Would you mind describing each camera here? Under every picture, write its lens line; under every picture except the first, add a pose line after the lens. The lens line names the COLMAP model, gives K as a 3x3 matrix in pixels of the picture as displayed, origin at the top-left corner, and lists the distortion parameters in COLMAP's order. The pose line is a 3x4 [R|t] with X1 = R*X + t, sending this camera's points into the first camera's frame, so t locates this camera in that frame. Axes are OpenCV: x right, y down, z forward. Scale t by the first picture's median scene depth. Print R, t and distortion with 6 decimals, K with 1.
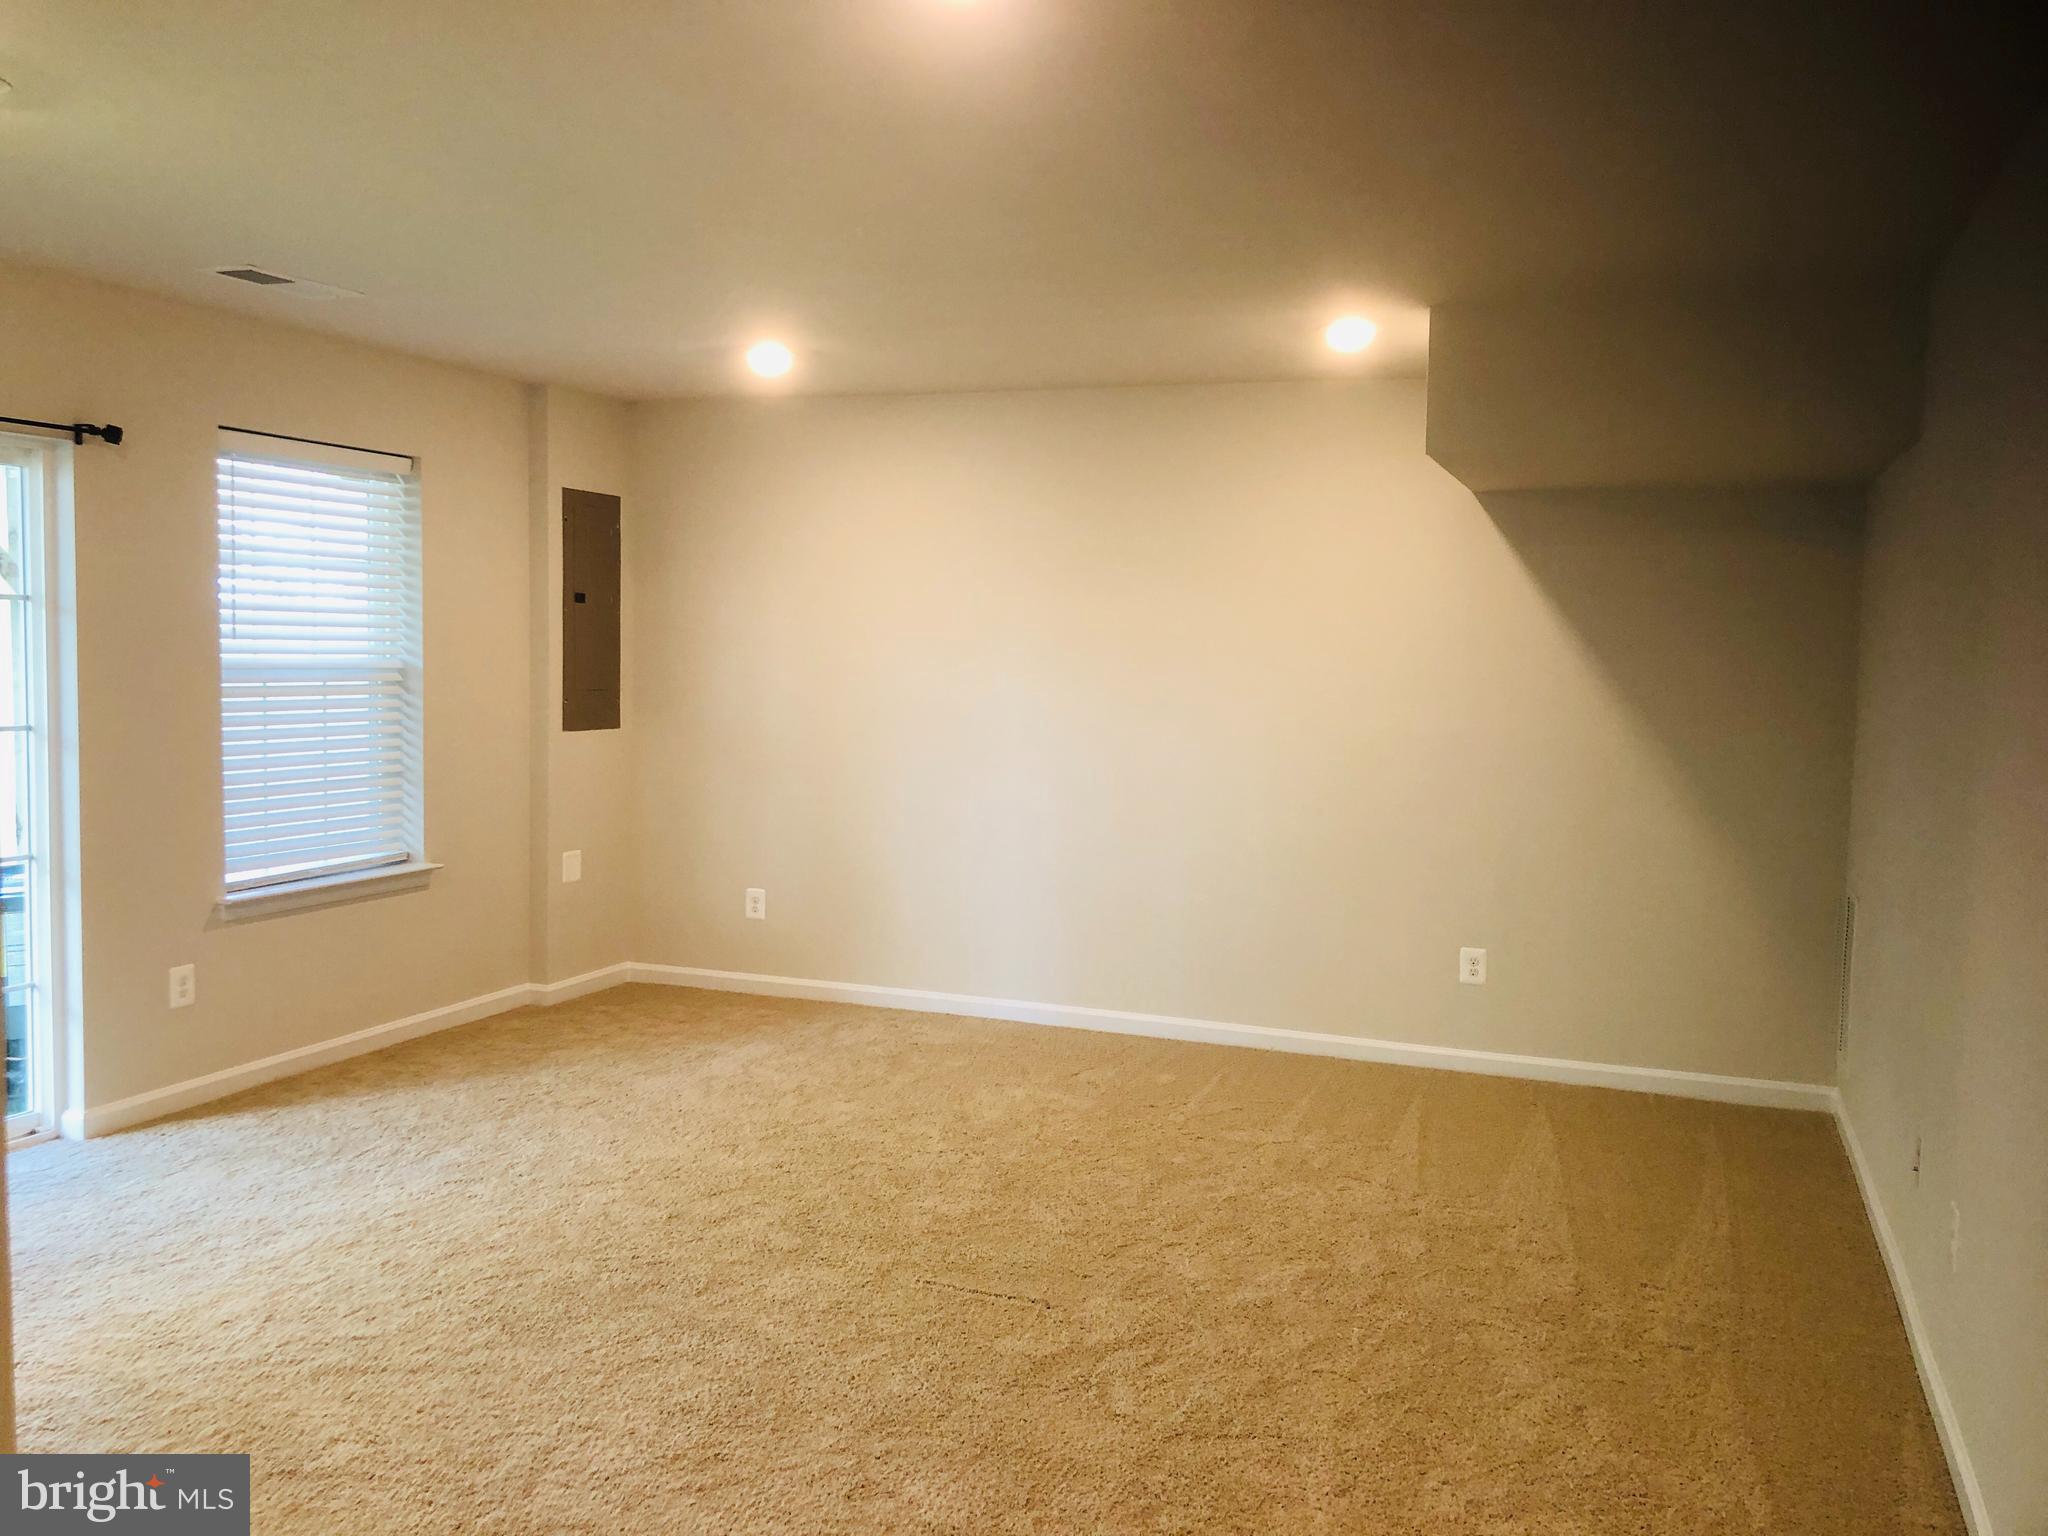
lens RADIAL K [[1696.6, 0, 1024.0], [0, 1696.6, 768.0], [0, 0, 1]] dist [0.040843, -0.004349]
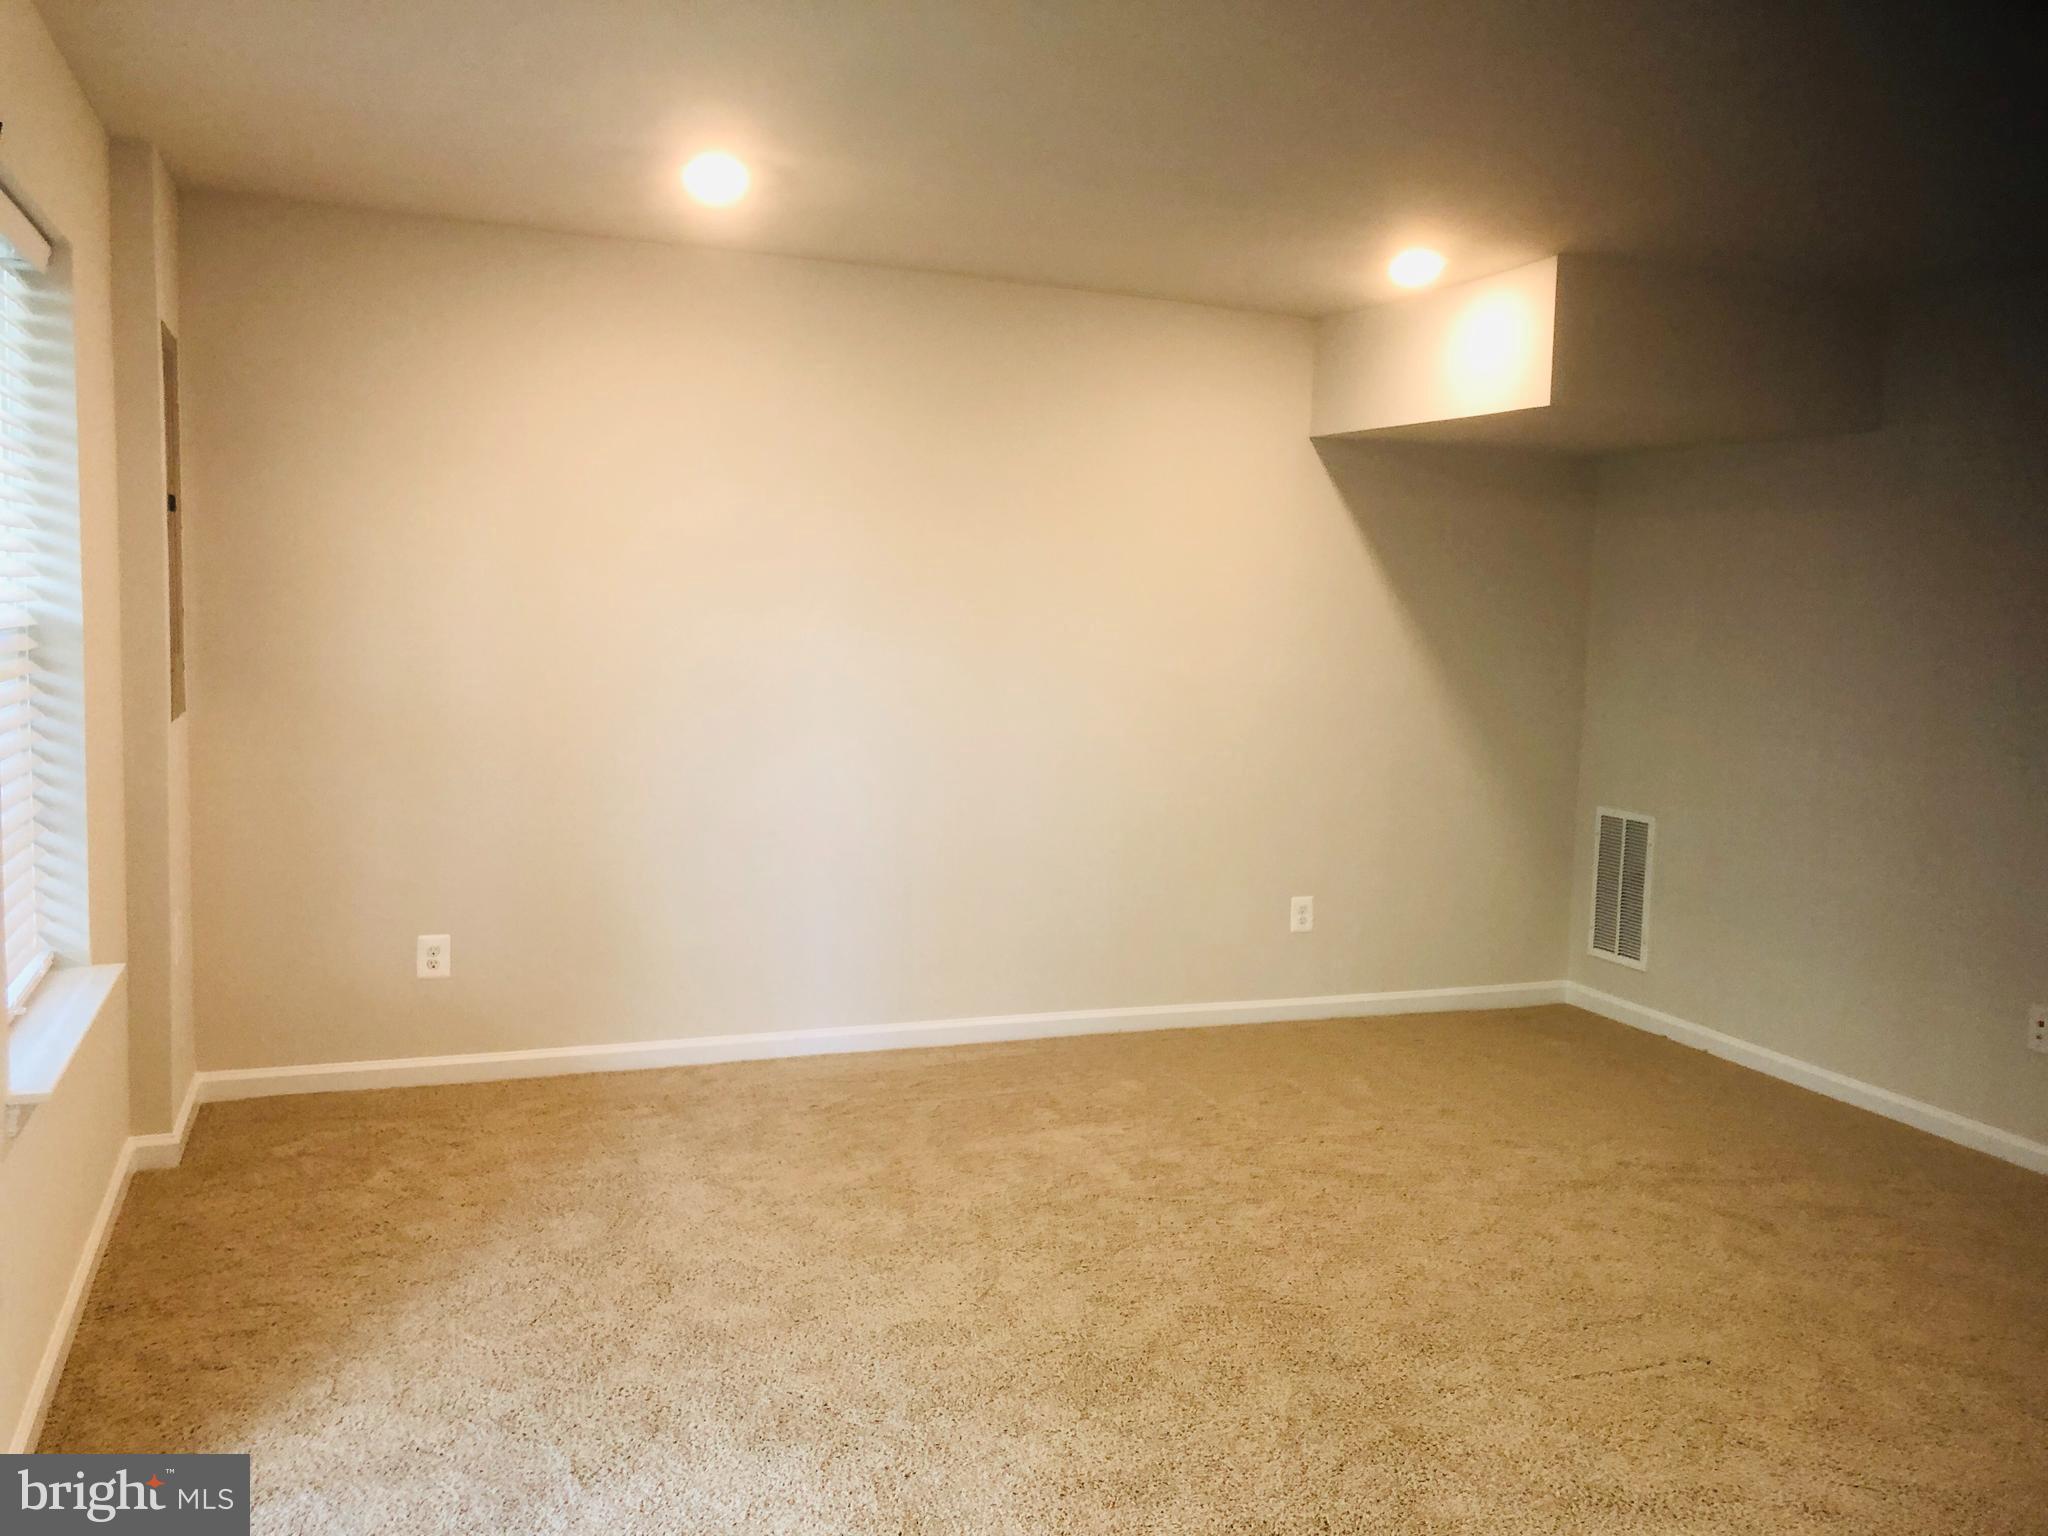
lens RADIAL K [[1696.6, 0, 1024.0], [0, 1696.6, 768.0], [0, 0, 1]] dist [0.040843, -0.004349]
pose [[0.727856, -0.067516, 0.682398, -0.516464], [0.034857, 0.997497, 0.061513, -0.035726], [-0.684843, -0.020986, 0.728388, 0.374786]]
